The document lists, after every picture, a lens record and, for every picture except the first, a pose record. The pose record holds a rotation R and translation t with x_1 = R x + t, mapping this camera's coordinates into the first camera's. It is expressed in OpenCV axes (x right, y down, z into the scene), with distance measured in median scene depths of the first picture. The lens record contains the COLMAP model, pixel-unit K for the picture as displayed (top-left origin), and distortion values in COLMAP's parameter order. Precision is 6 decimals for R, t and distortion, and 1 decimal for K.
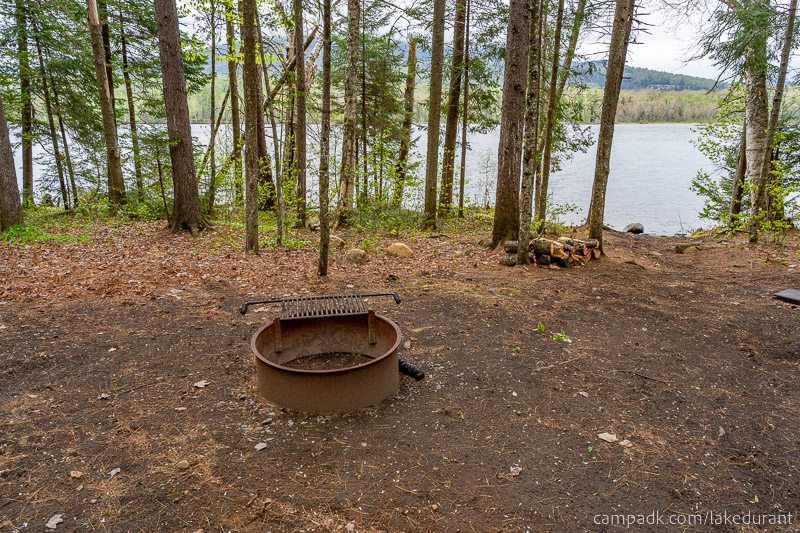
lens RADIAL K [[530.6, 0, 402.9], [0, 530.6, 268.9], [0, 0, 1]] dist [-0.011587, 0.004544]
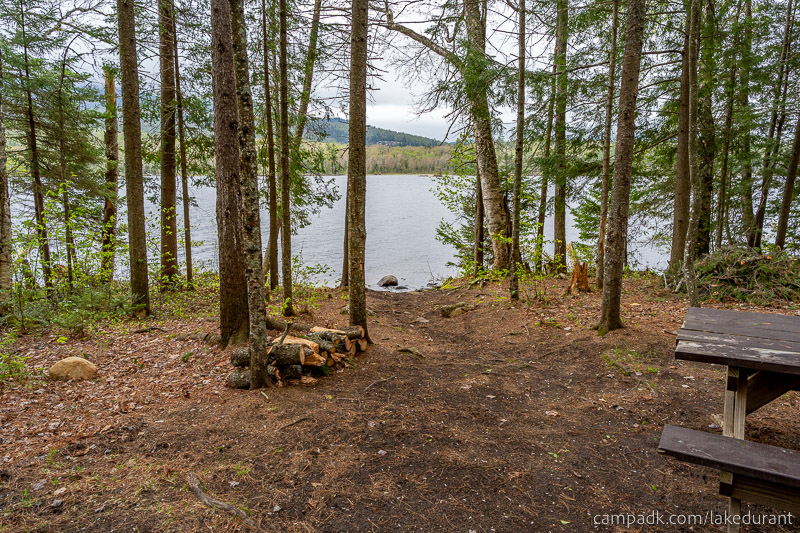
lens RADIAL K [[530.6, 0, 395.7], [0, 530.6, 261.0], [0, 0, 1]] dist [-0.011587, 0.004544]
pose [[0.901887, -0.071276, 0.426051, 0.061751], [0.116401, 0.989911, -0.080795, -0.049905], [-0.415993, 0.122461, 0.901084, 0.184456]]
